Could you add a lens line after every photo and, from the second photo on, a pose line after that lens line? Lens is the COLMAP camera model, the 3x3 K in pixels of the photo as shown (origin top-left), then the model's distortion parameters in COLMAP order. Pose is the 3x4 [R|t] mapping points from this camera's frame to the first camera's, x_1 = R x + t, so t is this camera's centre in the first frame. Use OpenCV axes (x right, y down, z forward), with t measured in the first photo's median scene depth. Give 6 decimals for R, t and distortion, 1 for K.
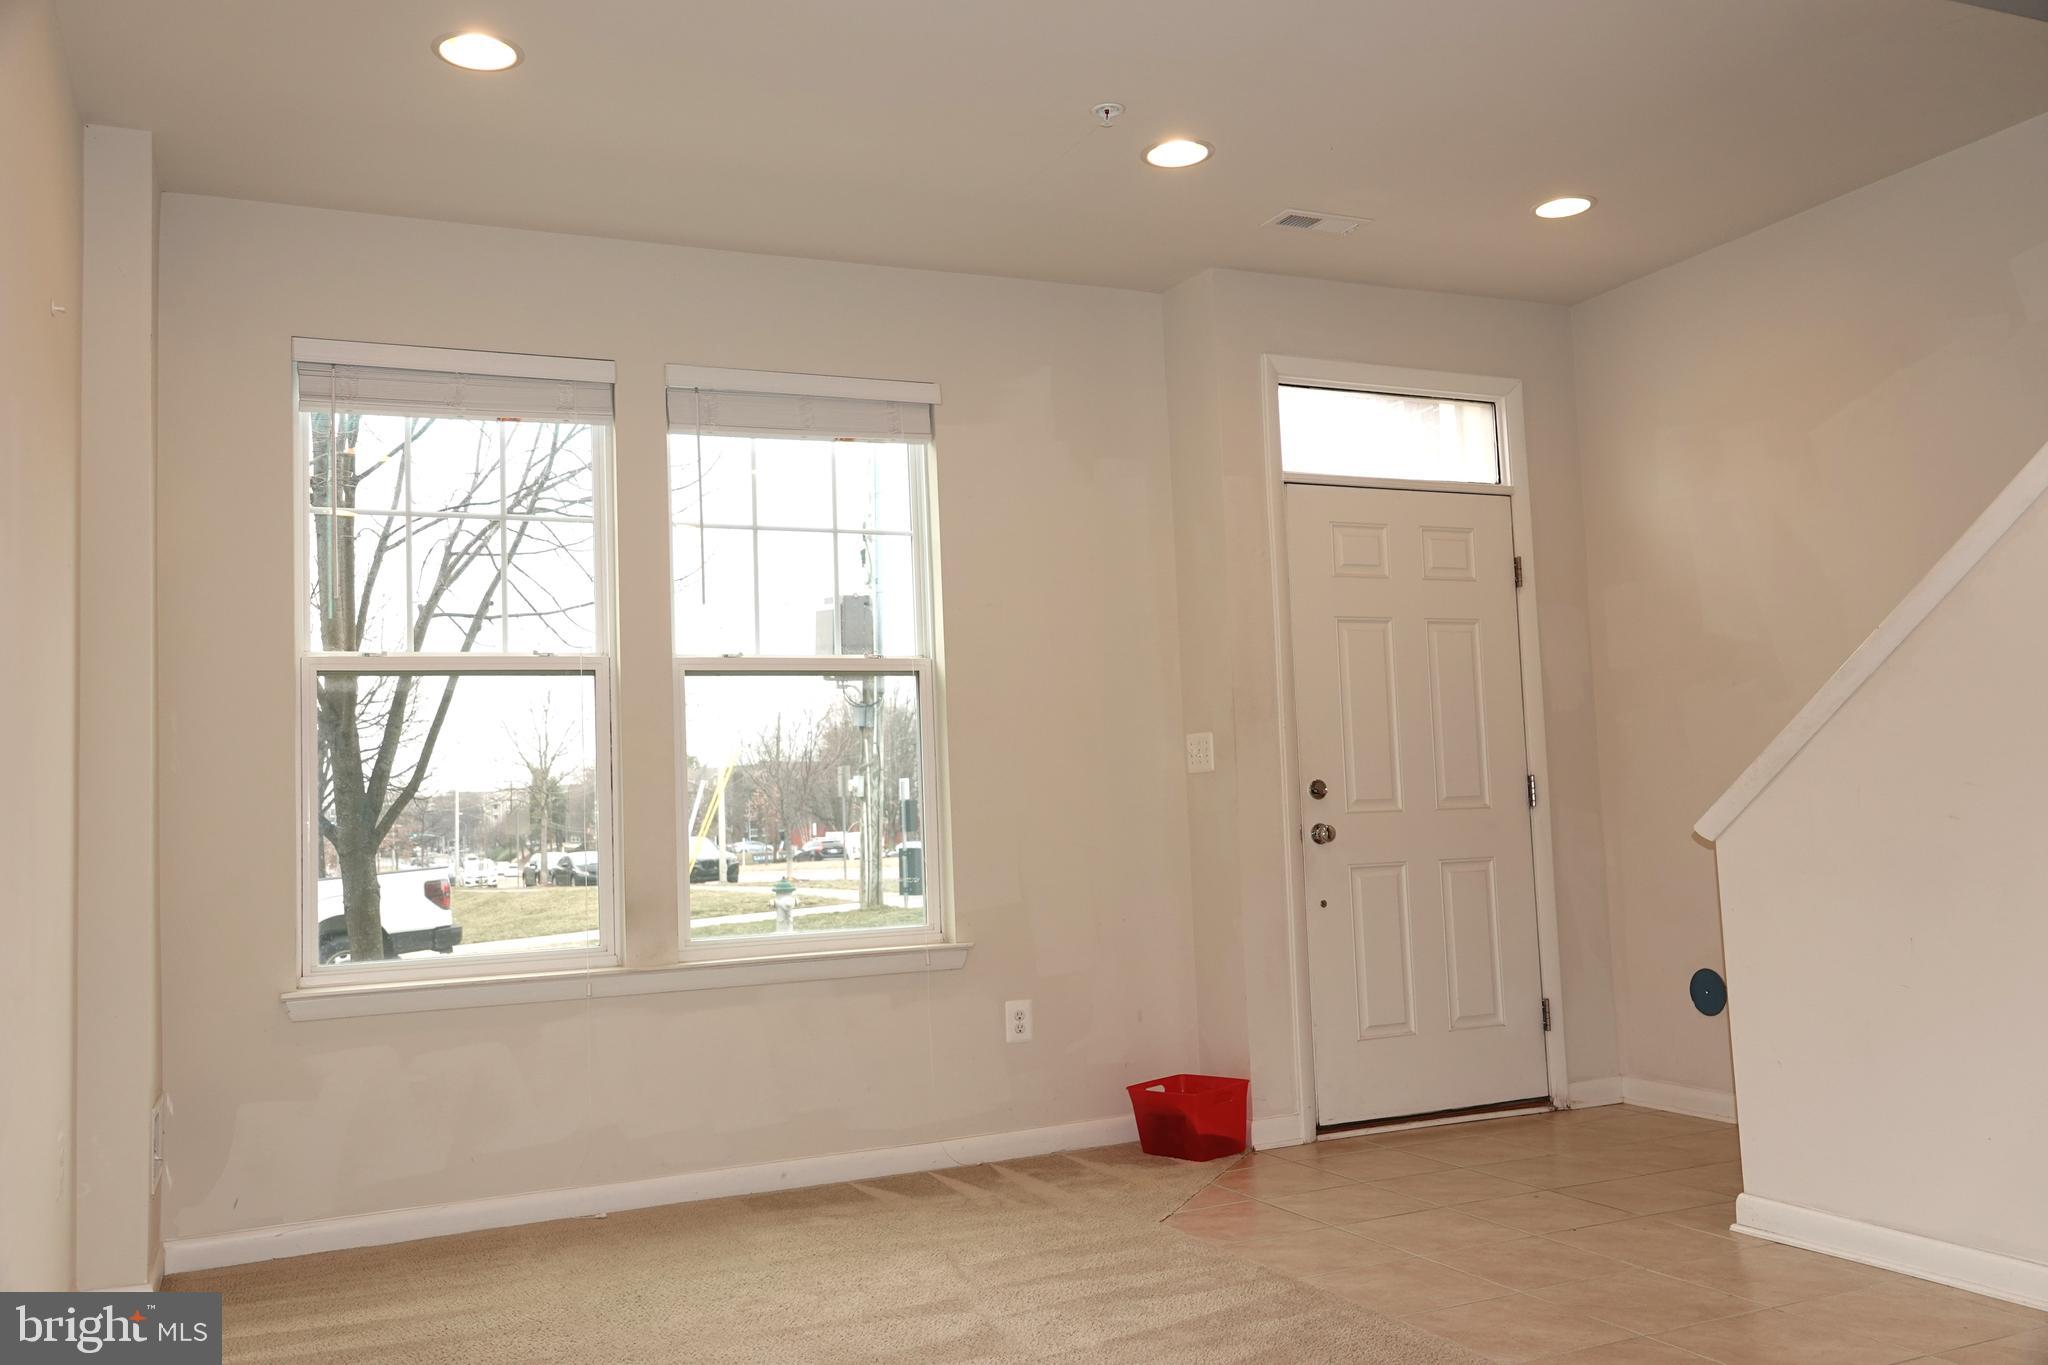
lens RADIAL K [[1605.7, 0, 951.7], [0, 1605.7, 636.5], [0, 0, 1]] dist [-0.053426, 0.002233]
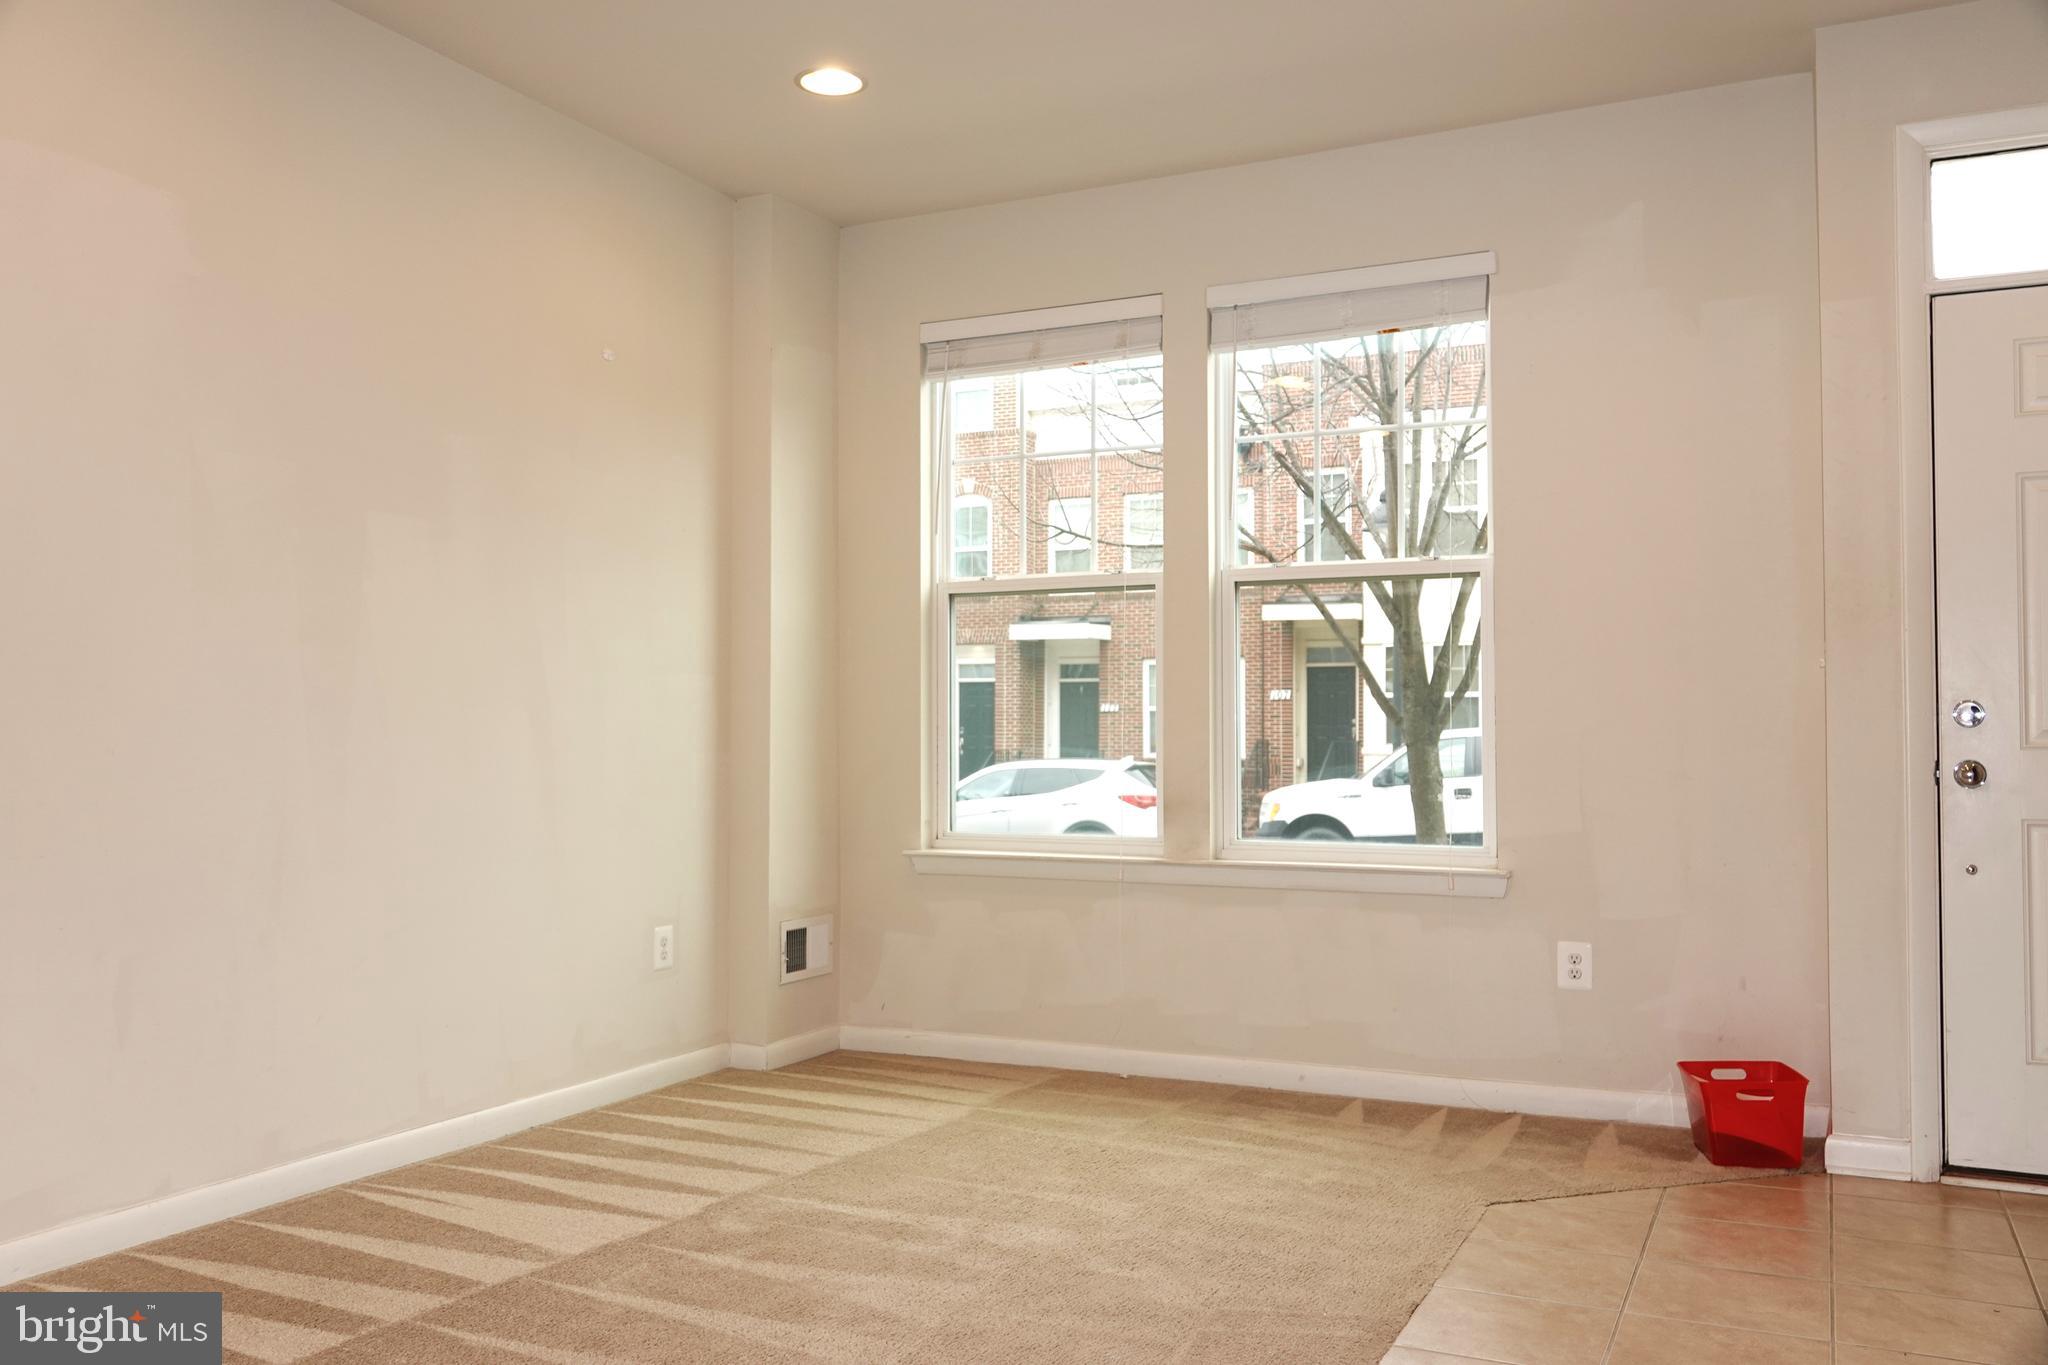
lens RADIAL K [[1605.7, 0, 1057.0], [0, 1605.7, 652.3], [0, 0, 1]] dist [-0.053426, 0.002233]
pose [[0.647374, 0.003571, -0.762164, 0.539068], [0.056864, 0.996976, 0.052970, 0.005226], [0.760048, -0.077631, 0.645213, 0.234060]]
